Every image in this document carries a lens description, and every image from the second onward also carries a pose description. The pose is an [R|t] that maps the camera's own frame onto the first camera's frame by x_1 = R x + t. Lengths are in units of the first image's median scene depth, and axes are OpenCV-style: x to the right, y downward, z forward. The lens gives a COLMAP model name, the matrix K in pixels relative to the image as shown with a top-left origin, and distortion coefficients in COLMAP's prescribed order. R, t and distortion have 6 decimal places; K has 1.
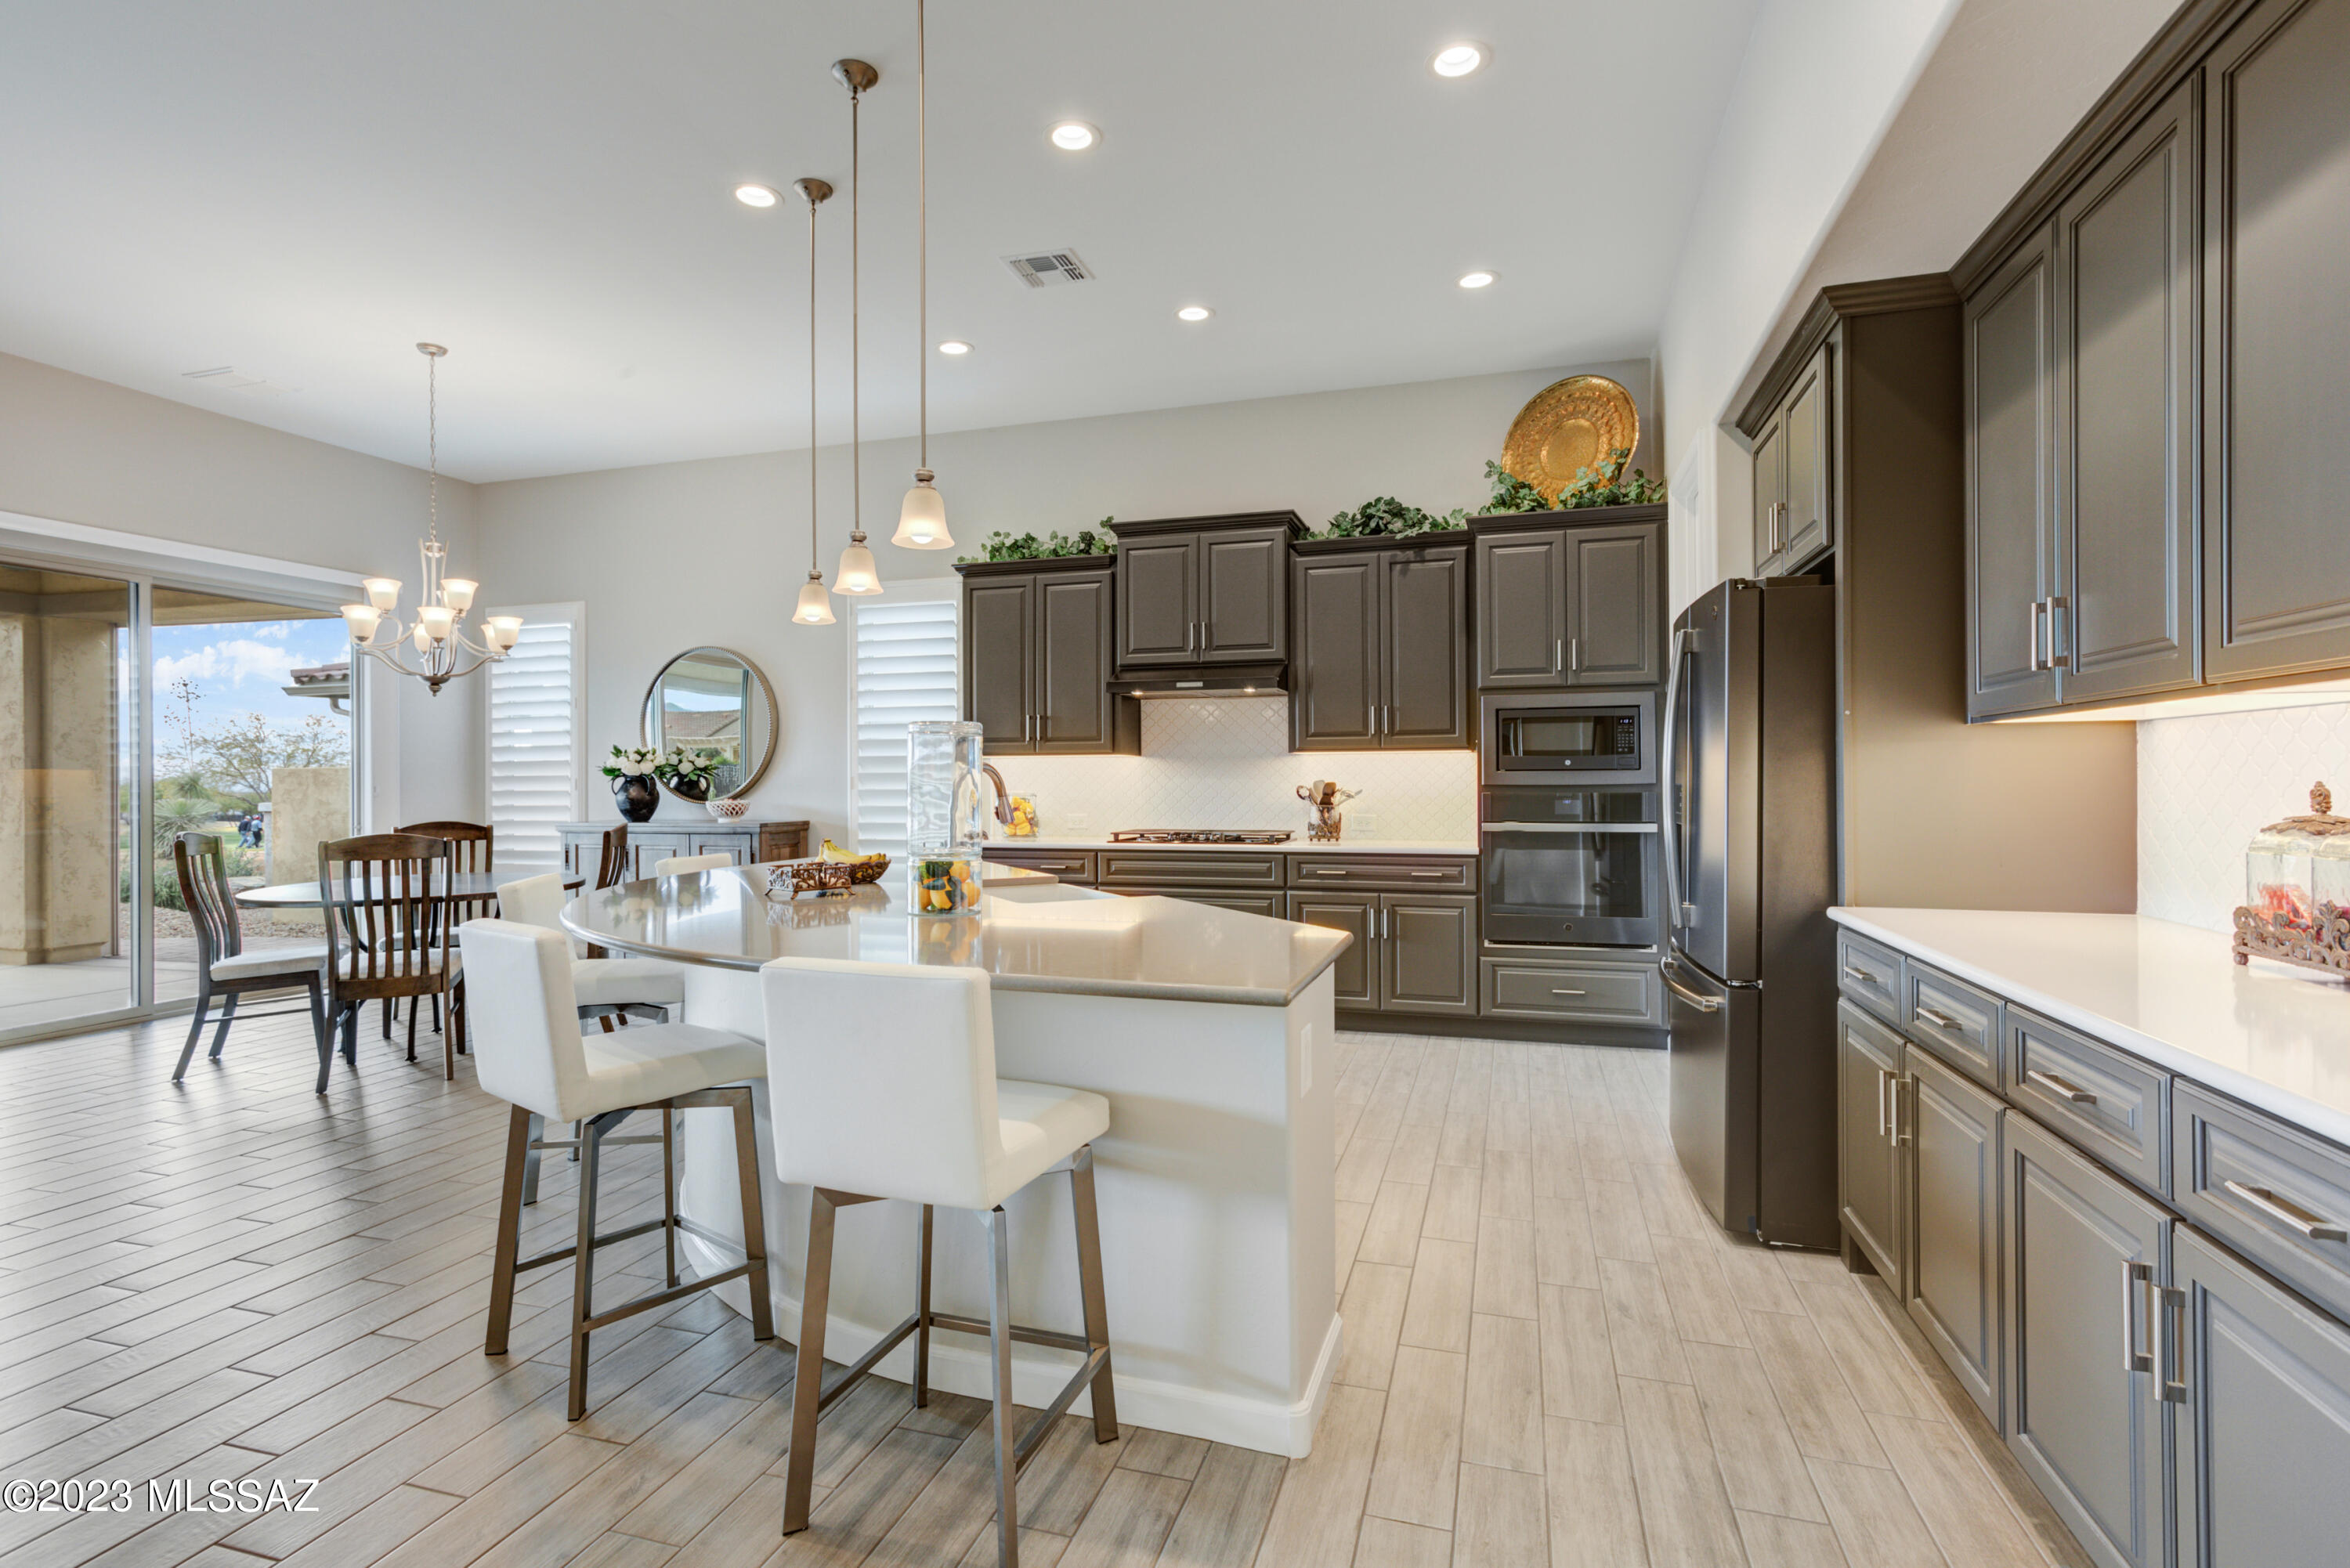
lens RADIAL K [[1137.5, 0, 1174.4], [0, 1137.5, 779.5], [0, 0, 1]] dist [-0.004692, 0.010426]
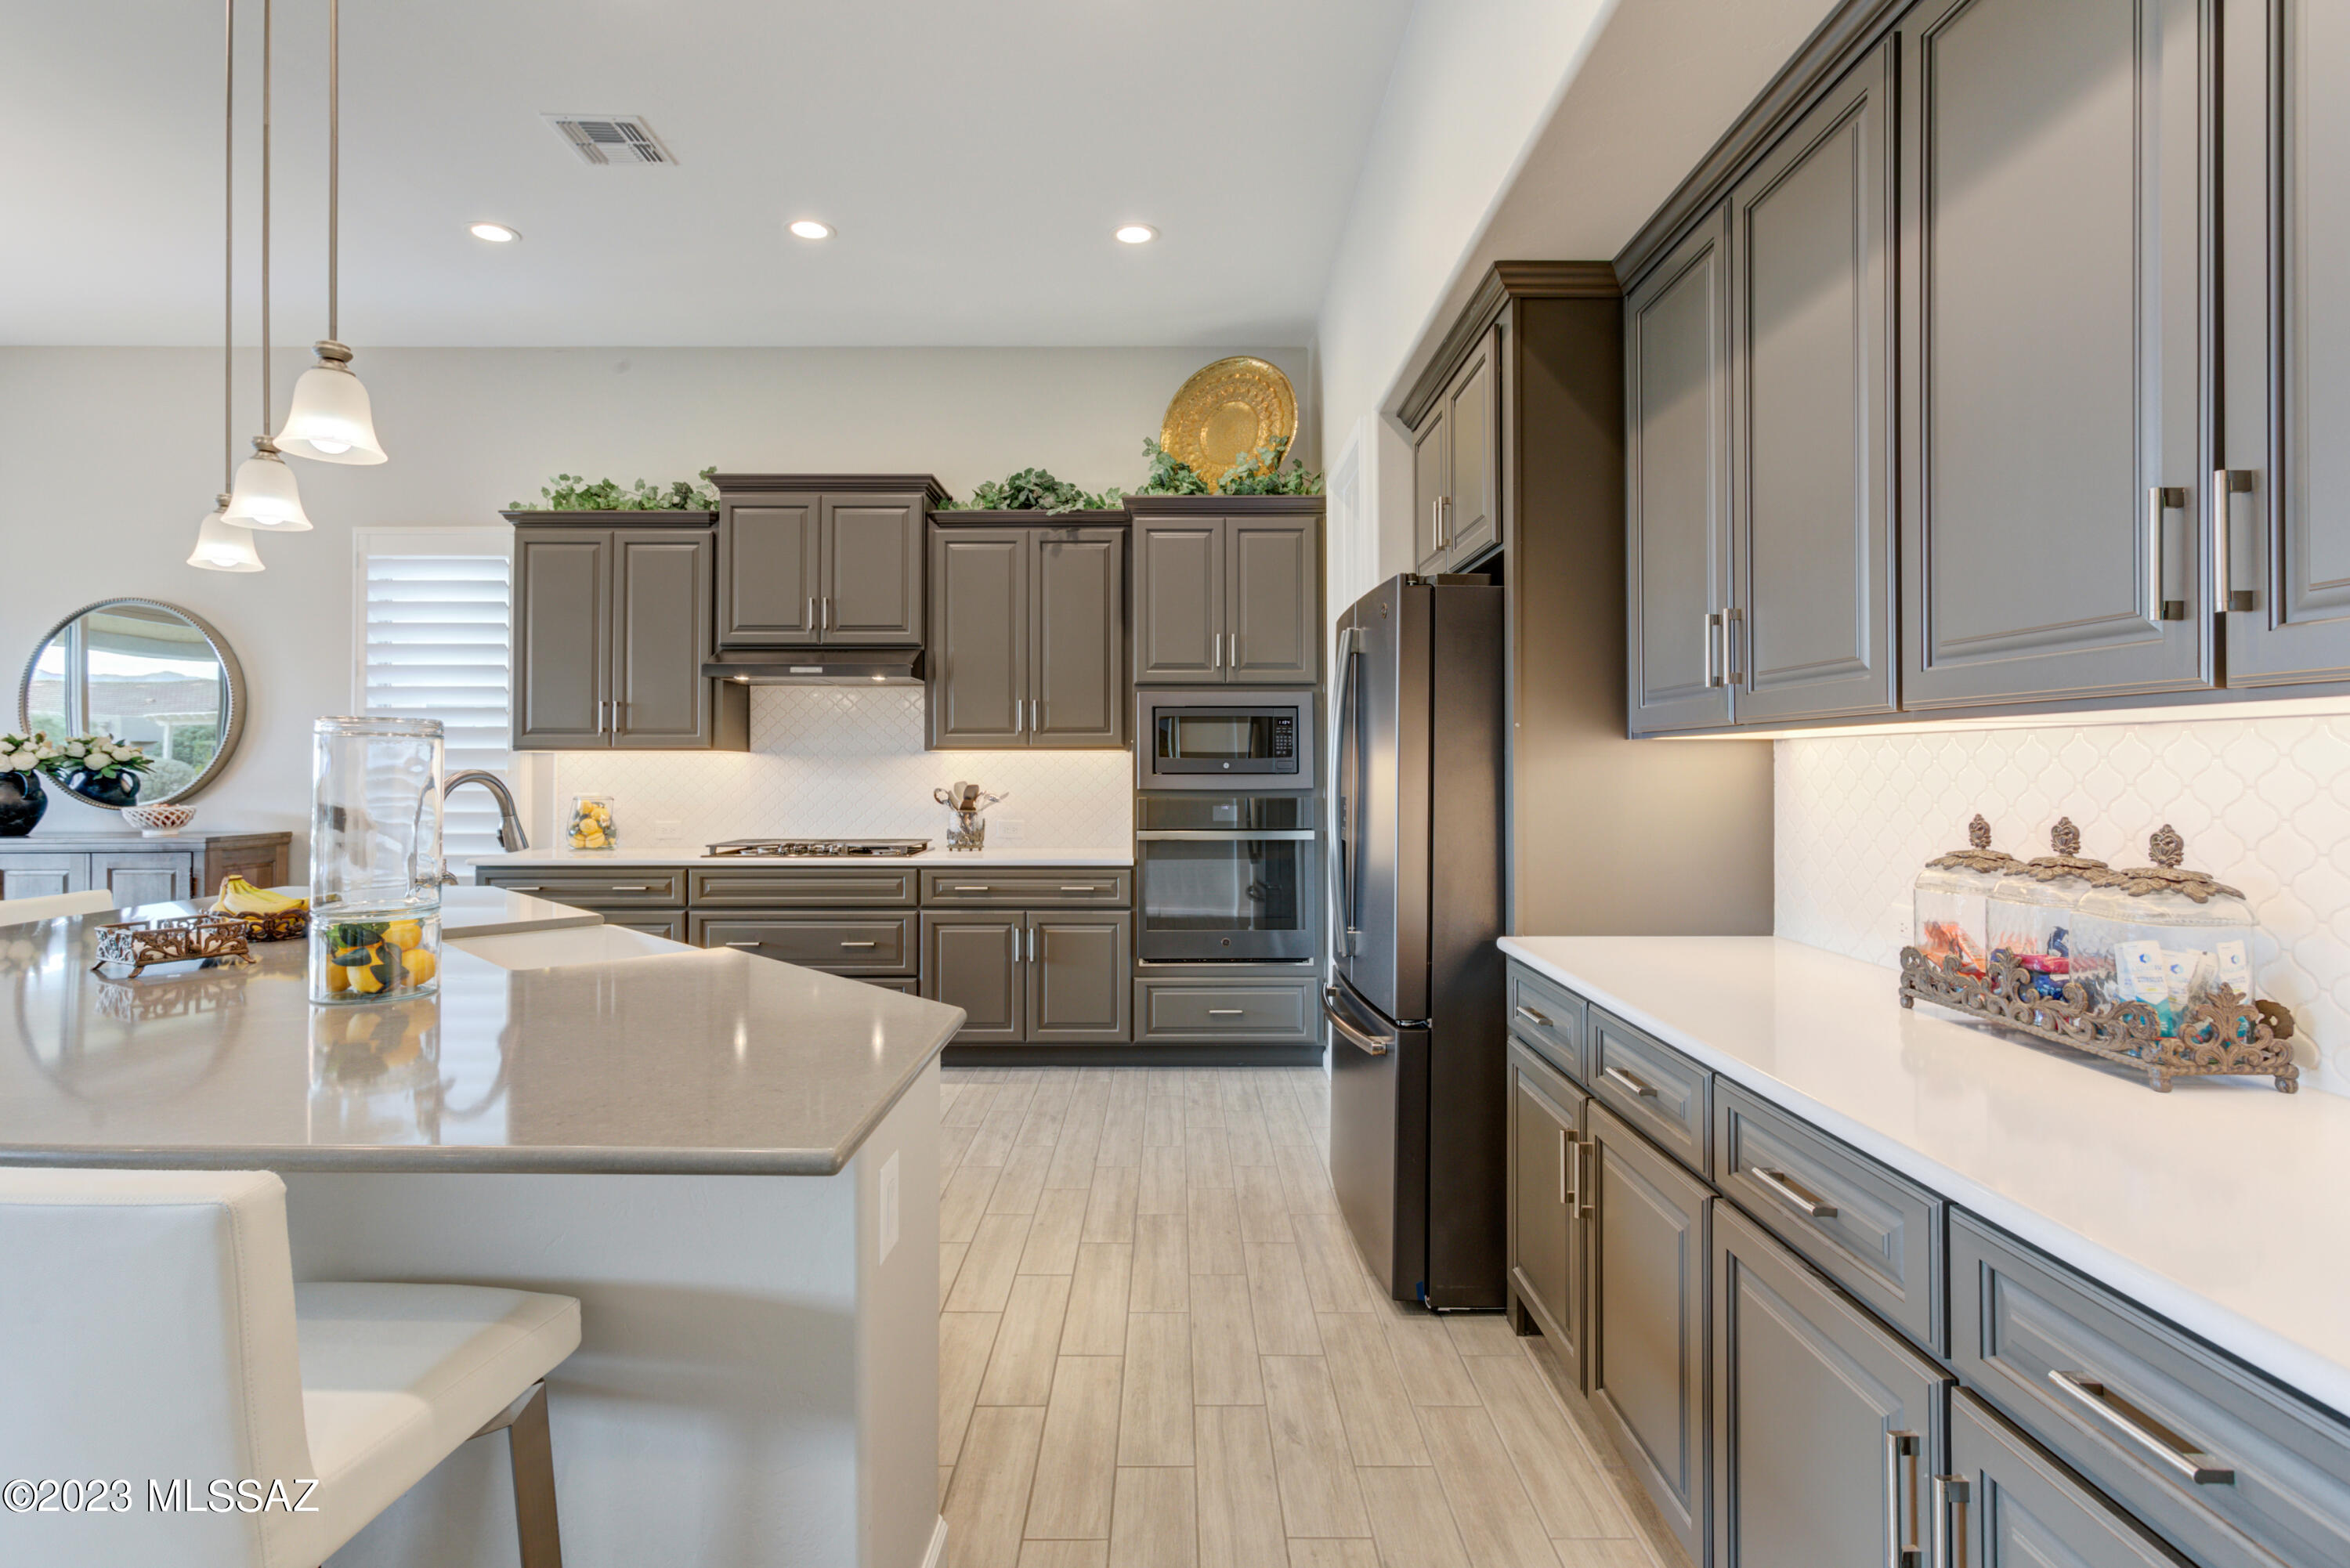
lens RADIAL K [[1137.5, 0, 1174.4], [0, 1137.5, 779.5], [0, 0, 1]] dist [-0.004692, 0.010426]
pose [[0.957487, 0.002090, 0.288469, 0.048324], [-0.005533, 0.999923, 0.011121, -0.018902], [-0.288423, -0.012245, 0.957425, 0.159043]]
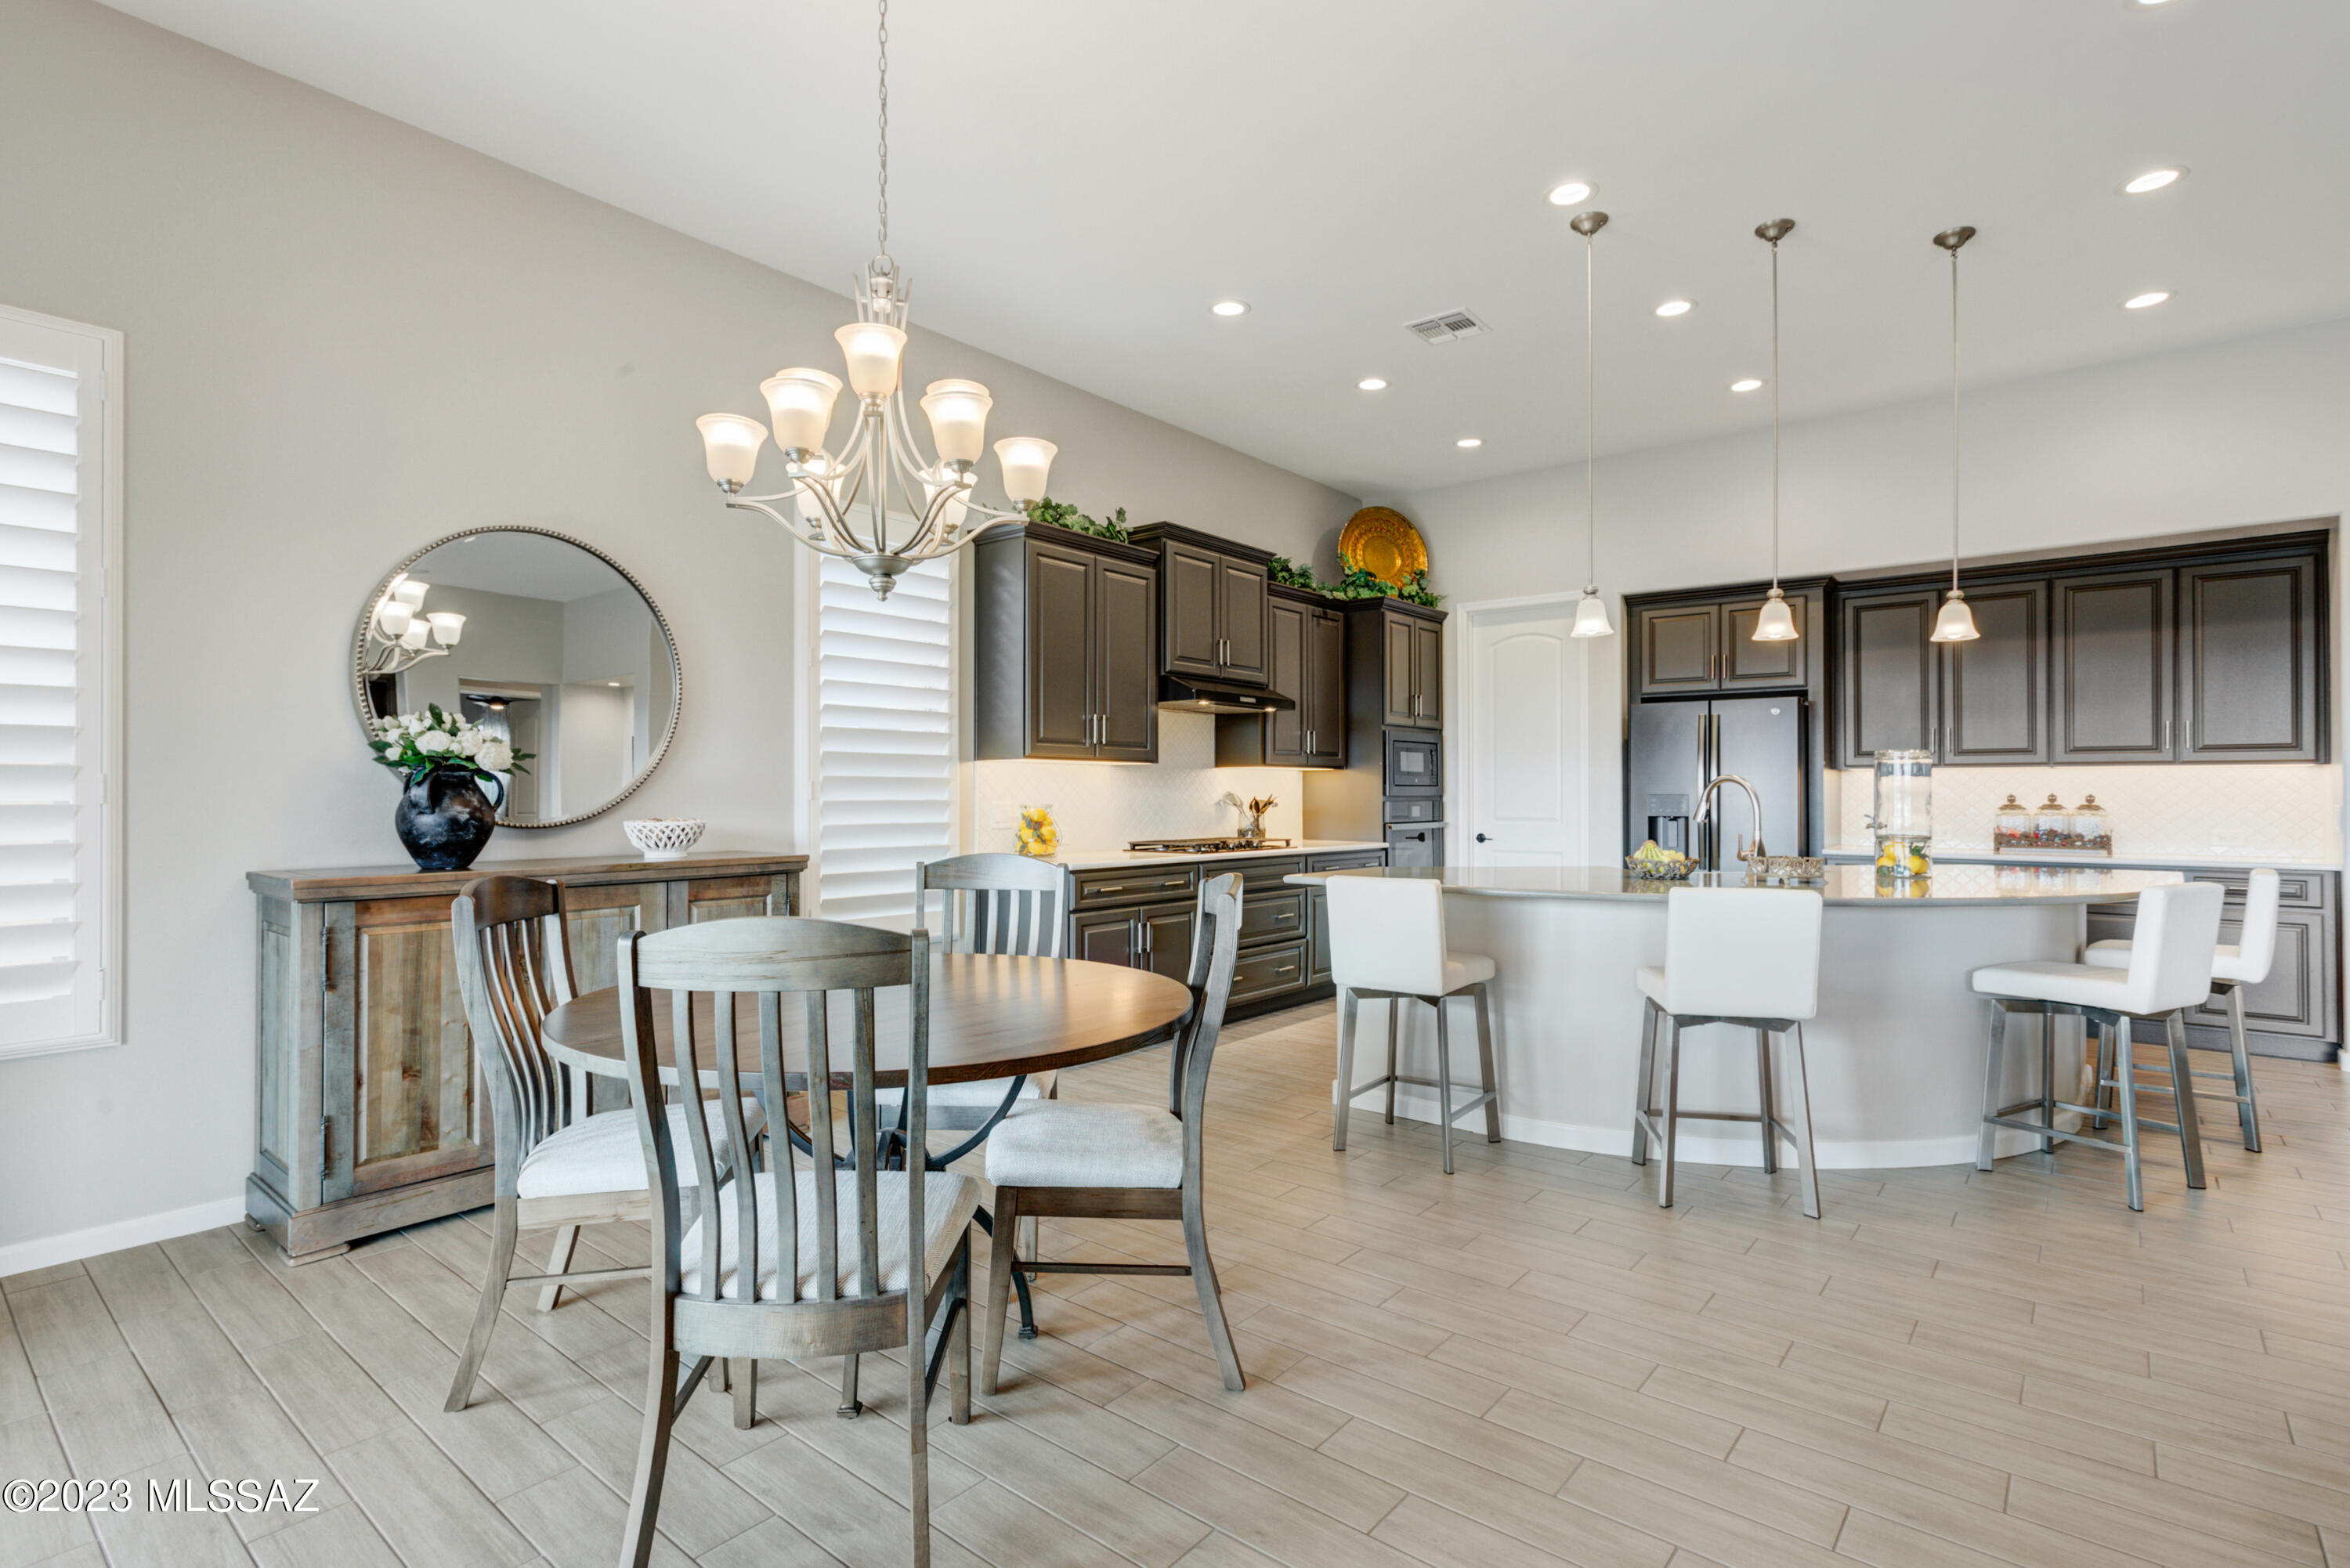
lens RADIAL K [[1137.5, 0, 1174.4], [0, 1137.5, 779.5], [0, 0, 1]] dist [-0.004692, 0.010426]
pose [[0.381895, 0.011318, 0.924137, -1.488554], [-0.006819, 0.999932, -0.009428, 0.001885], [-0.924181, -0.002701, 0.381946, 1.002679]]
